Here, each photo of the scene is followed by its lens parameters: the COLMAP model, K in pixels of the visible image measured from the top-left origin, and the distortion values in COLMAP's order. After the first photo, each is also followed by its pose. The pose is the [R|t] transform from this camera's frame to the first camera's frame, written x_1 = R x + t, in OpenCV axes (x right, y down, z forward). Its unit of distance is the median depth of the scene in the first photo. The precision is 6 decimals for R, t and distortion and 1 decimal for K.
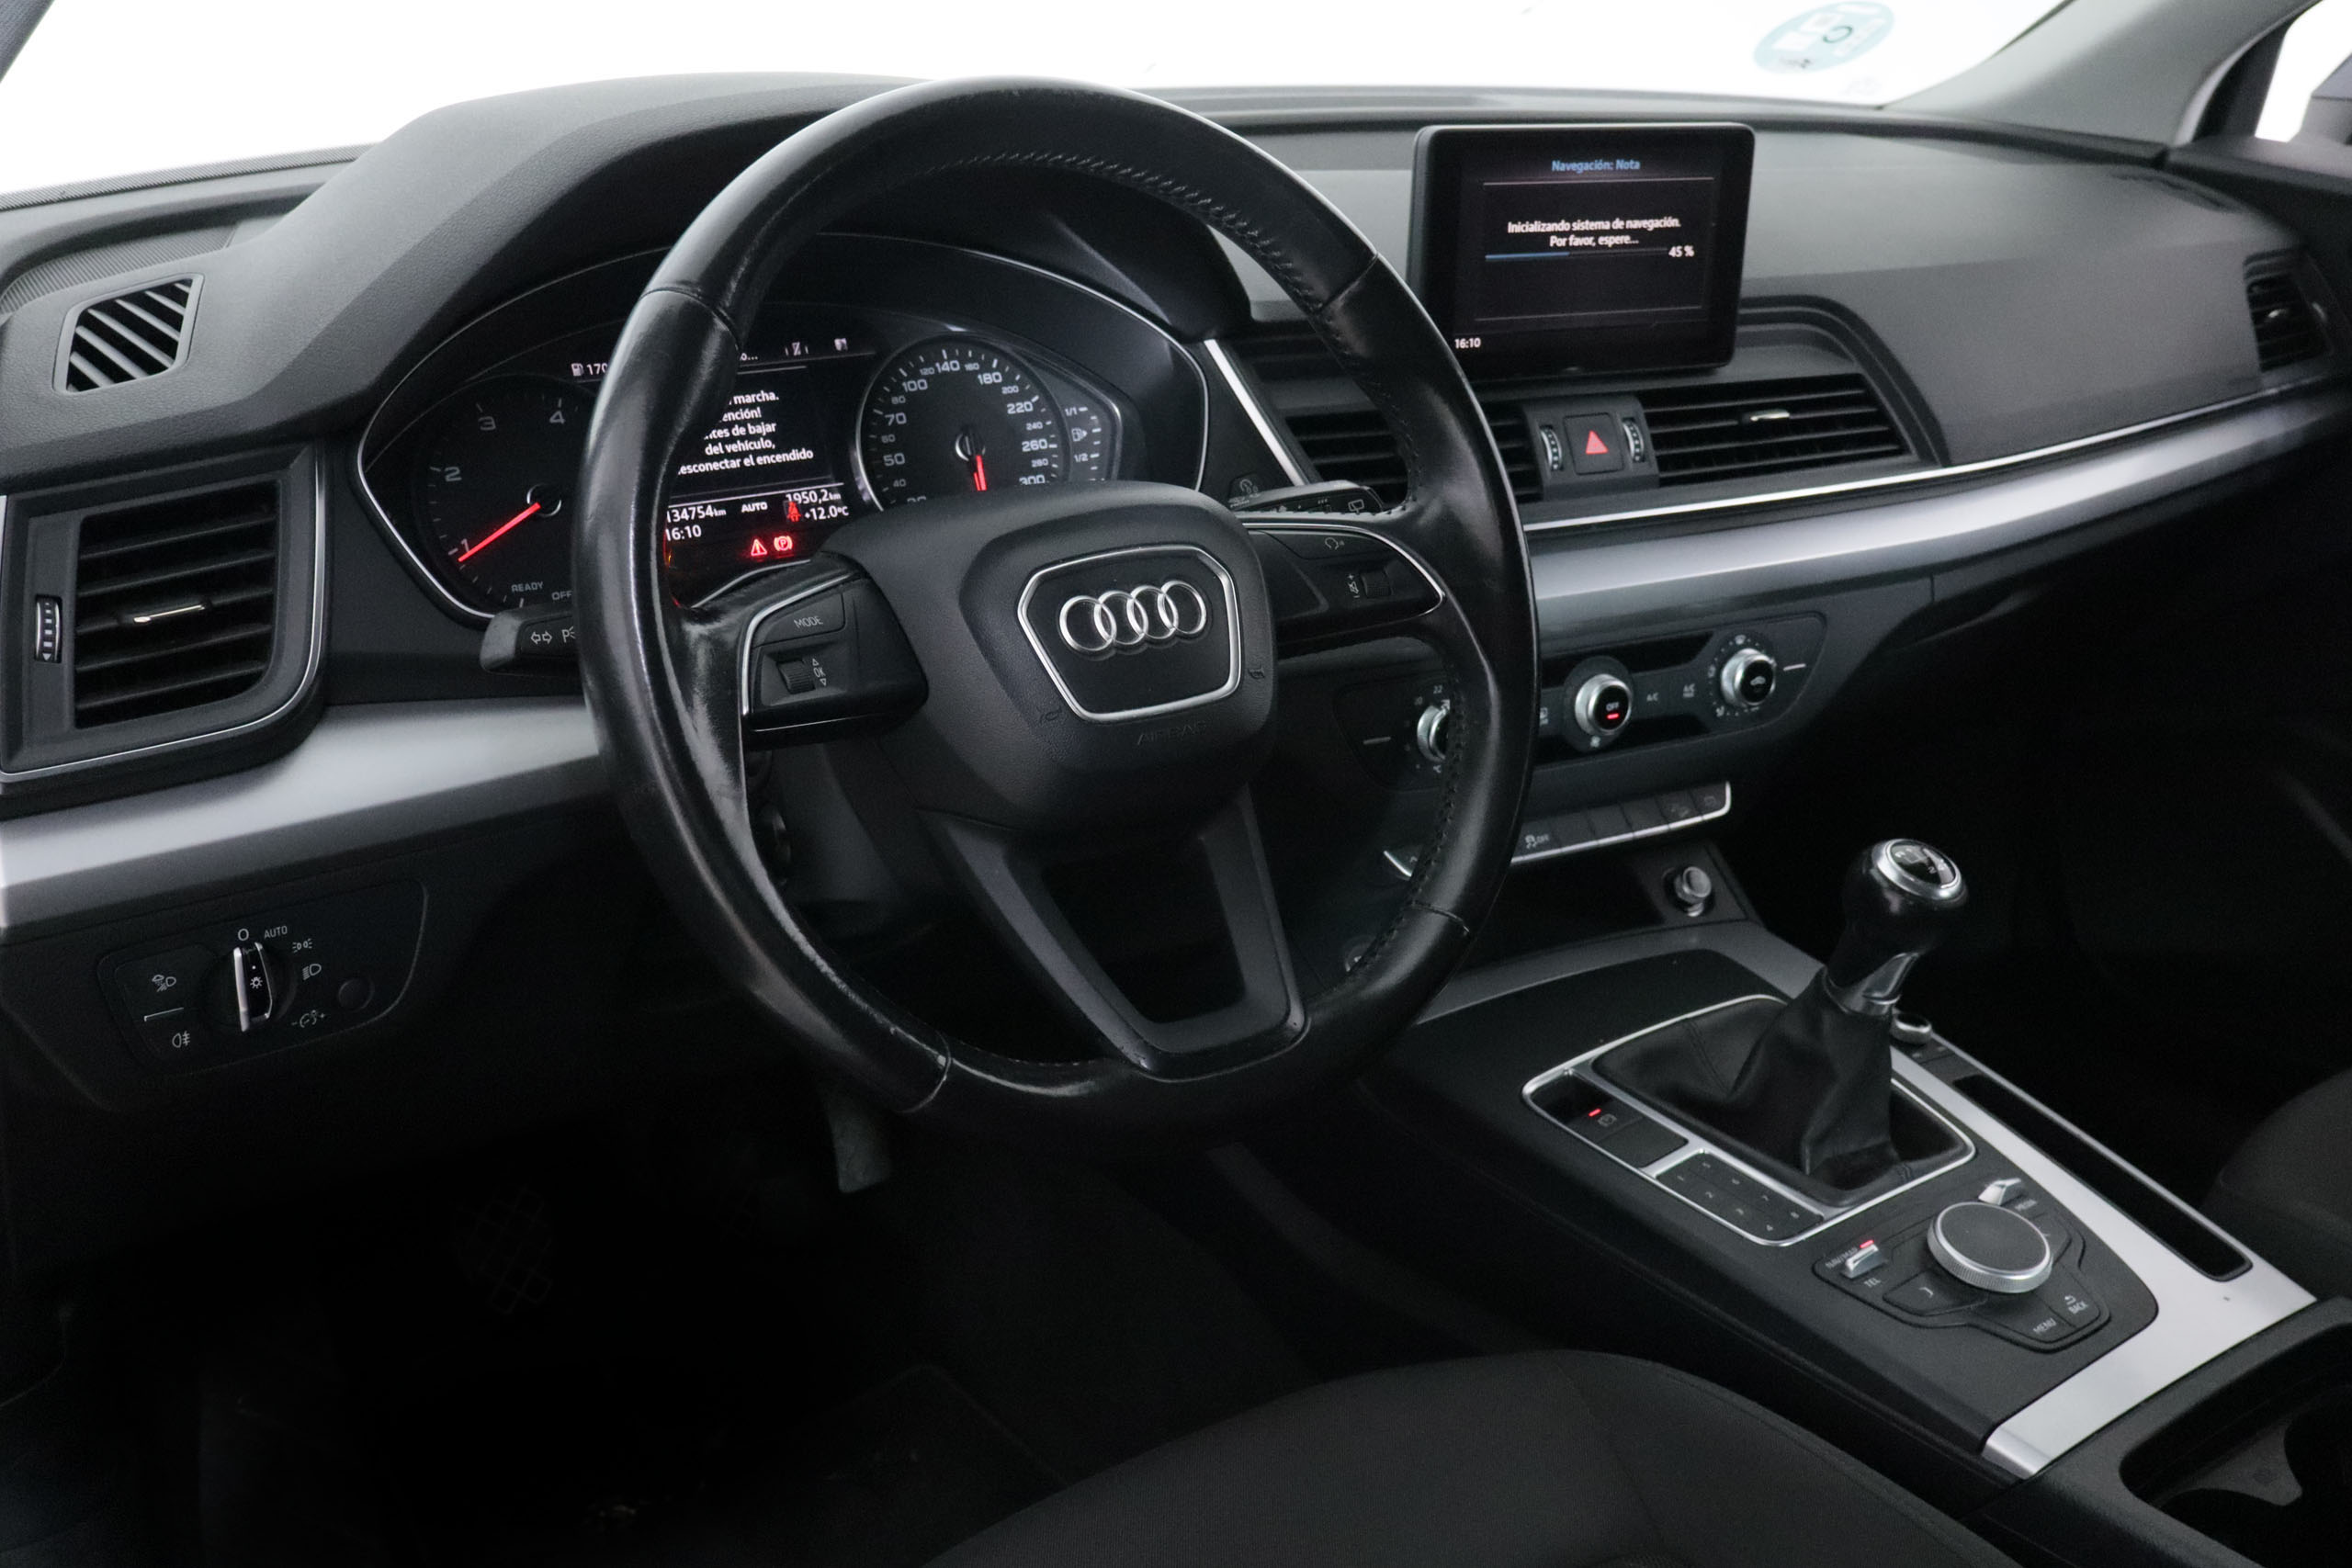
lens RADIAL K [[2397.8, 0, 1176.0], [0, 2397.8, 784.0], [0, 0, 1]] dist [0.051826, -0.016041]
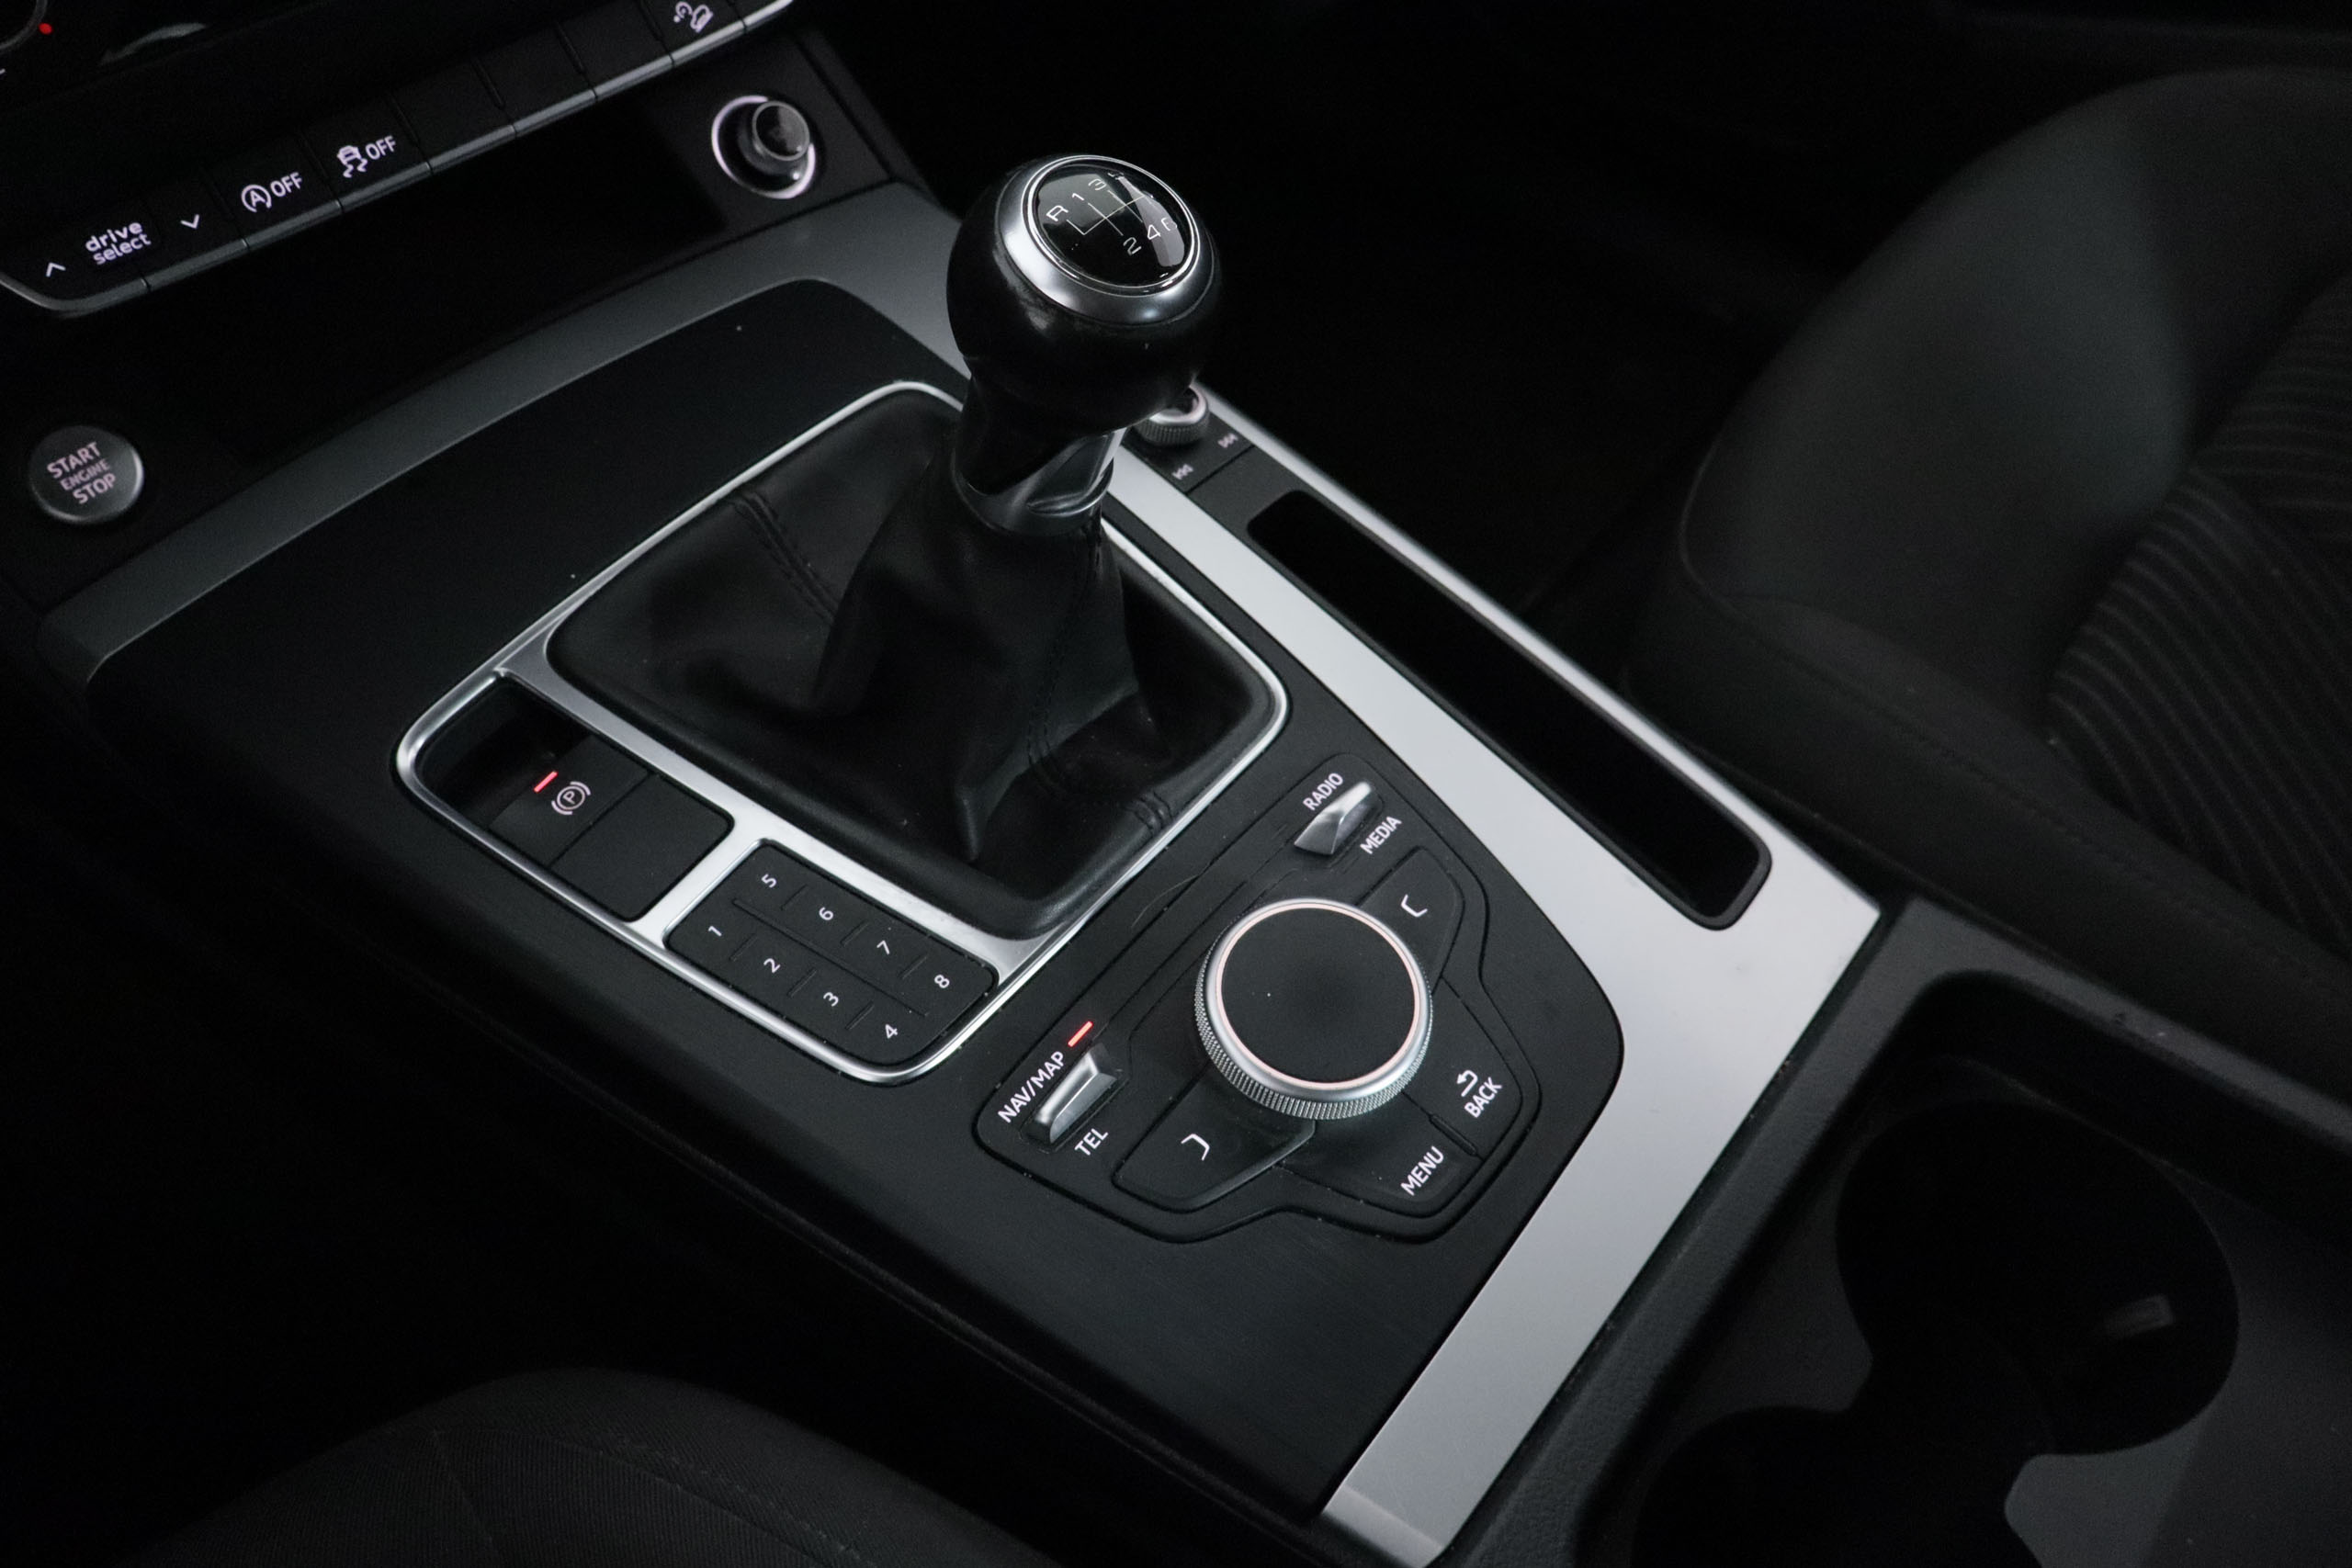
lens RADIAL K [[1997.1, 0, 1176.0], [0, 1997.1, 784.0], [0, 0, 1]] dist [-0.006923, -0.007472]
pose [[0.964388, -0.205946, 0.165955, 0.240501], [0.100186, 0.865140, 0.491422, -0.051288], [-0.244781, -0.457295, 0.854964, 0.649159]]
